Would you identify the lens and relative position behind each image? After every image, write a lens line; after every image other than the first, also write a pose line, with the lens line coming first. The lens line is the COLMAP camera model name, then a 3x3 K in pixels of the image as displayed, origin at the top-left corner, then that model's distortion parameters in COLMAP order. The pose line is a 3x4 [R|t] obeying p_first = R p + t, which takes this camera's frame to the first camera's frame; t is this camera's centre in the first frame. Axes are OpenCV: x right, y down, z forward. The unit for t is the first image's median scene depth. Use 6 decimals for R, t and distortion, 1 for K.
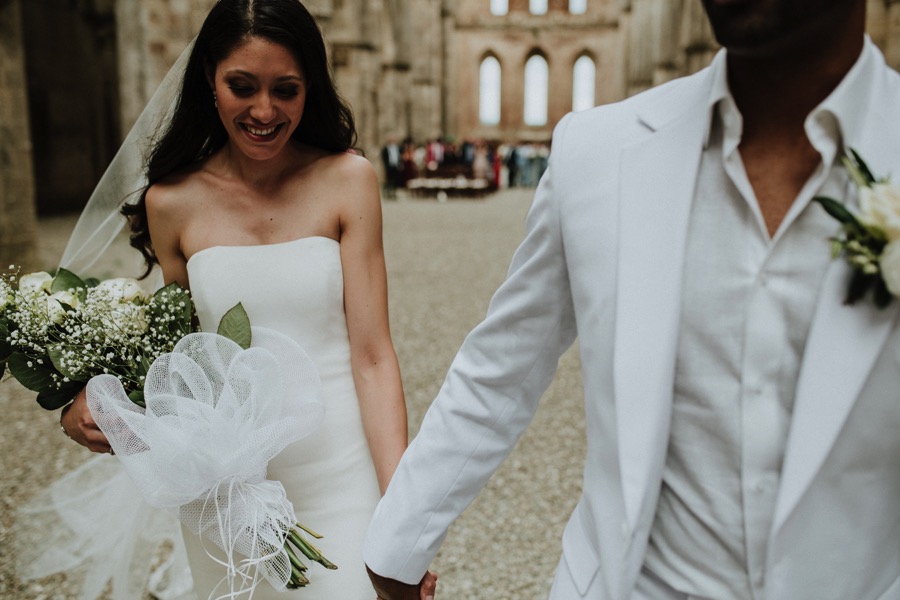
lens RADIAL K [[860.1, 0, 450.0], [0, 860.1, 300.0], [0, 0, 1]] dist [-0.033469, 0.011571]
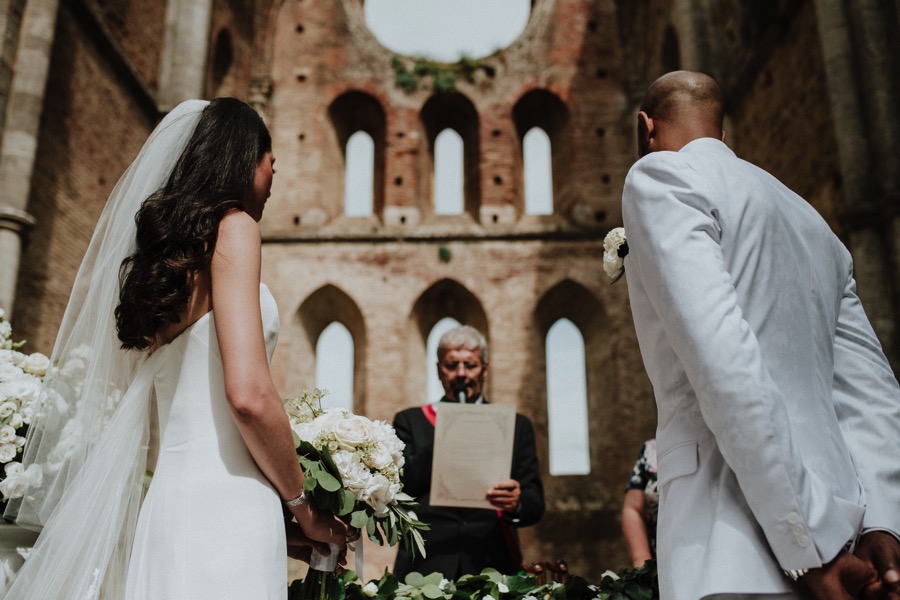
lens RADIAL K [[860.1, 0, 450.0], [0, 860.1, 300.0], [0, 0, 1]] dist [-0.033469, 0.011571]
pose [[0.995742, 0.020386, 0.089897, 0.066166], [0.023502, 0.886861, -0.461439, -0.101266], [-0.089133, 0.461587, 0.882606, 0.648707]]
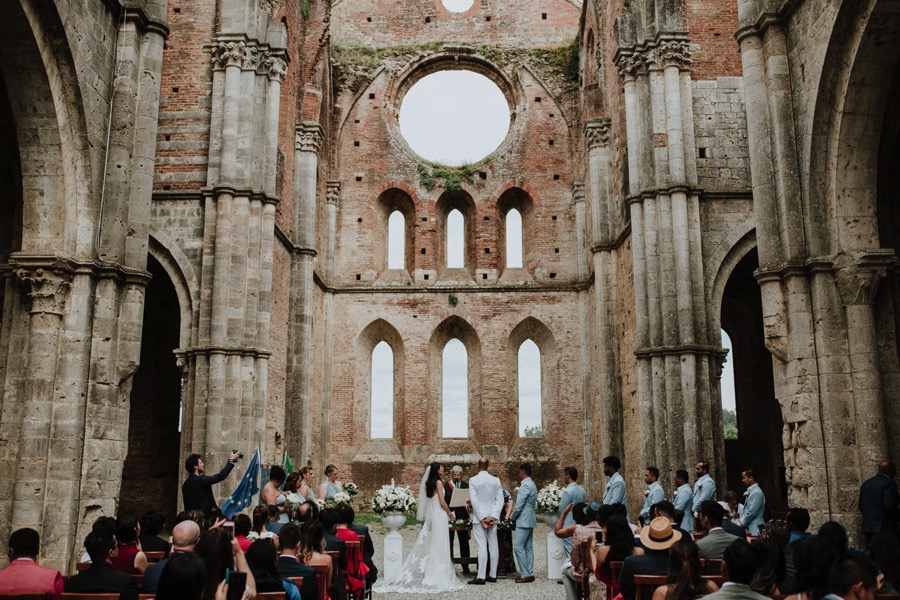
lens RADIAL K [[865.7, 0, 449.6], [0, 865.7, 280.9], [0, 0, 1]] dist [-0.026399, 0.012950]
pose [[0.995734, 0.015835, 0.090898, 0.038125], [0.020350, 0.923212, -0.383752, -0.073280], [-0.089995, 0.383965, 0.918952, 0.396249]]
